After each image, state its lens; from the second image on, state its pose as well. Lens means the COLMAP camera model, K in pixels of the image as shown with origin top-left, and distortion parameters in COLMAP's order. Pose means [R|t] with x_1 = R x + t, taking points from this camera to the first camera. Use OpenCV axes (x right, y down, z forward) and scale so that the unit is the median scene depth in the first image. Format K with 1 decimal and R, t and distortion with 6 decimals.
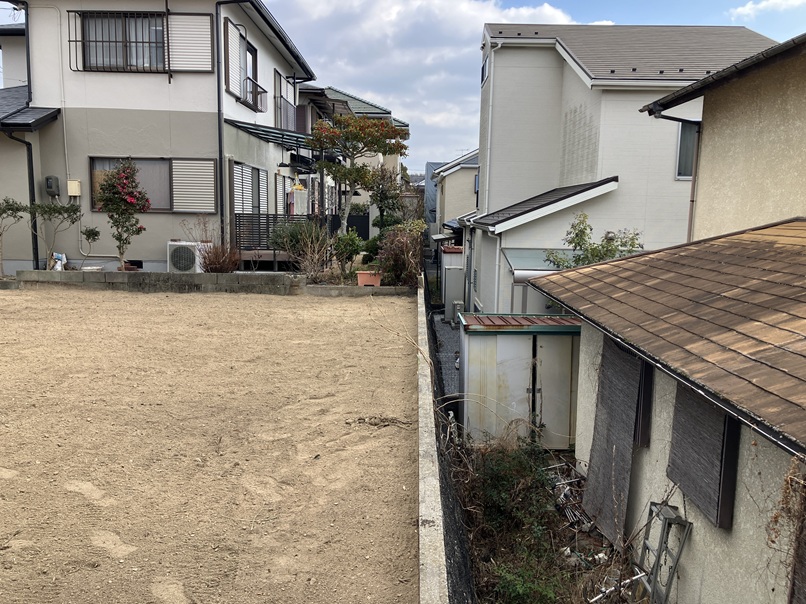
lens RADIAL K [[656.1, 0, 400.4], [0, 656.1, 289.5], [0, 0, 1]] dist [0.053607, -0.005371]
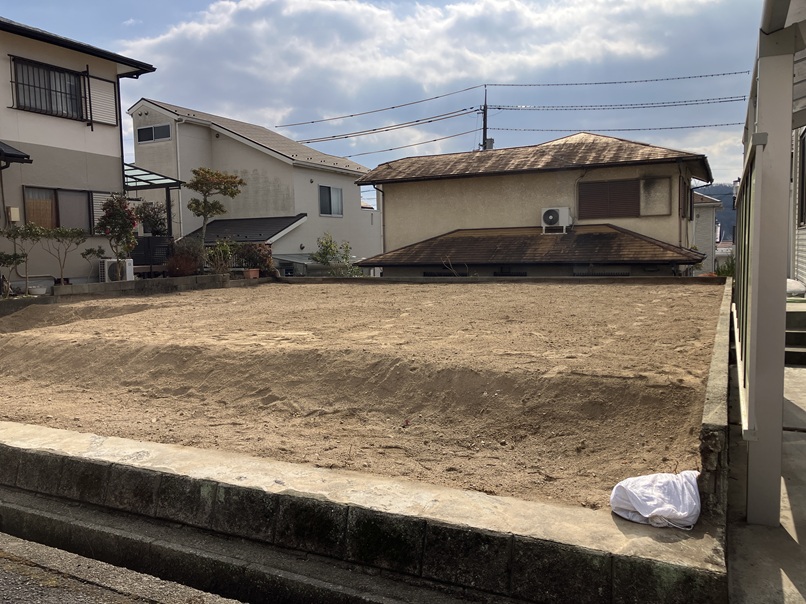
lens RADIAL K [[662.6, 0, 403.0], [0, 662.6, 302.0], [0, 0, 1]] dist [0.017517, -0.008744]
pose [[0.426238, -0.100622, 0.898997, -1.227104], [0.134749, 0.989769, 0.046894, 0.022050], [-0.894519, 0.101151, 0.435436, -0.016871]]
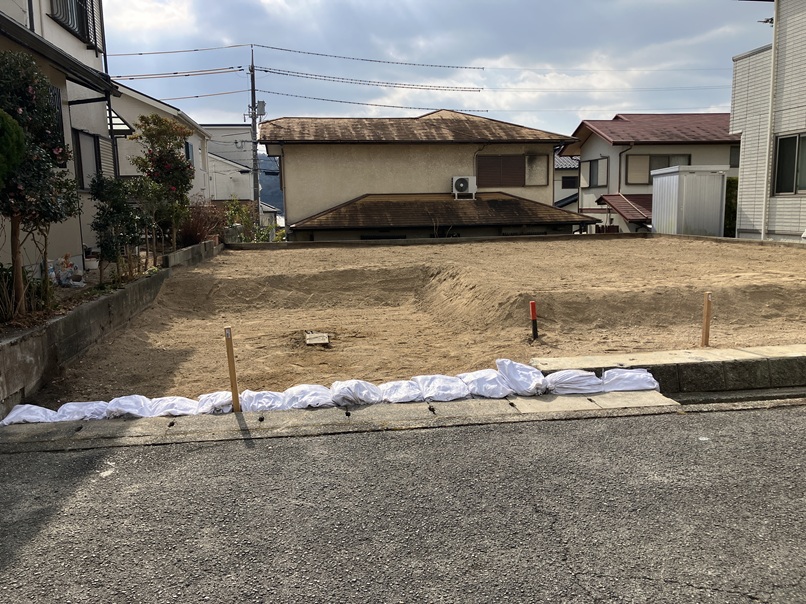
lens RADIAL K [[657.4, 0, 403.0], [0, 657.4, 302.0], [0, 0, 1]] dist [0.087828, -0.125881]
pose [[-0.162607, -0.154211, 0.974565, -1.390171], [0.128903, 0.975926, 0.175934, -0.077182], [-0.978235, 0.154232, -0.138815, 0.752664]]
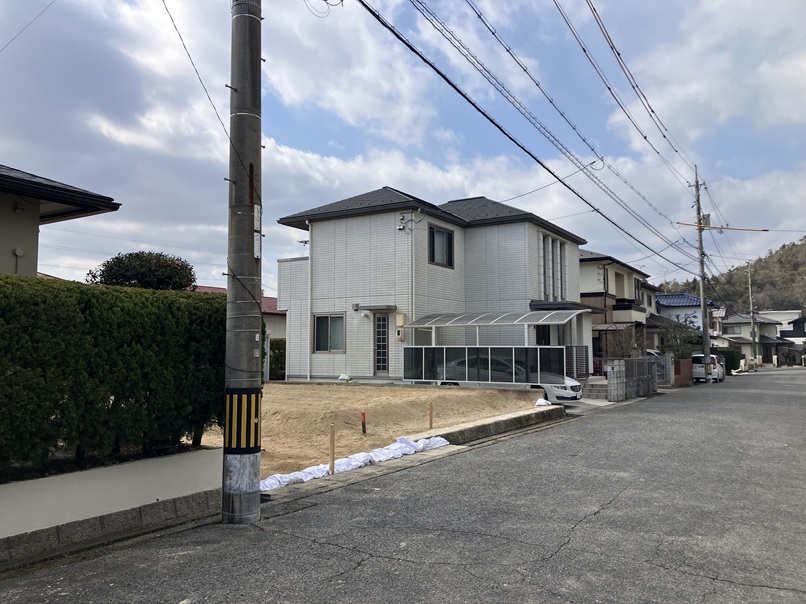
lens RADIAL K [[656.1, 0, 400.4], [0, 656.1, 289.5], [0, 0, 1]] dist [0.053607, -0.005371]
pose [[-0.863290, 0.030704, 0.503773, -1.423412], [0.045183, 0.998842, 0.016552, -0.160290], [-0.502681, 0.037051, -0.863677, 1.351821]]
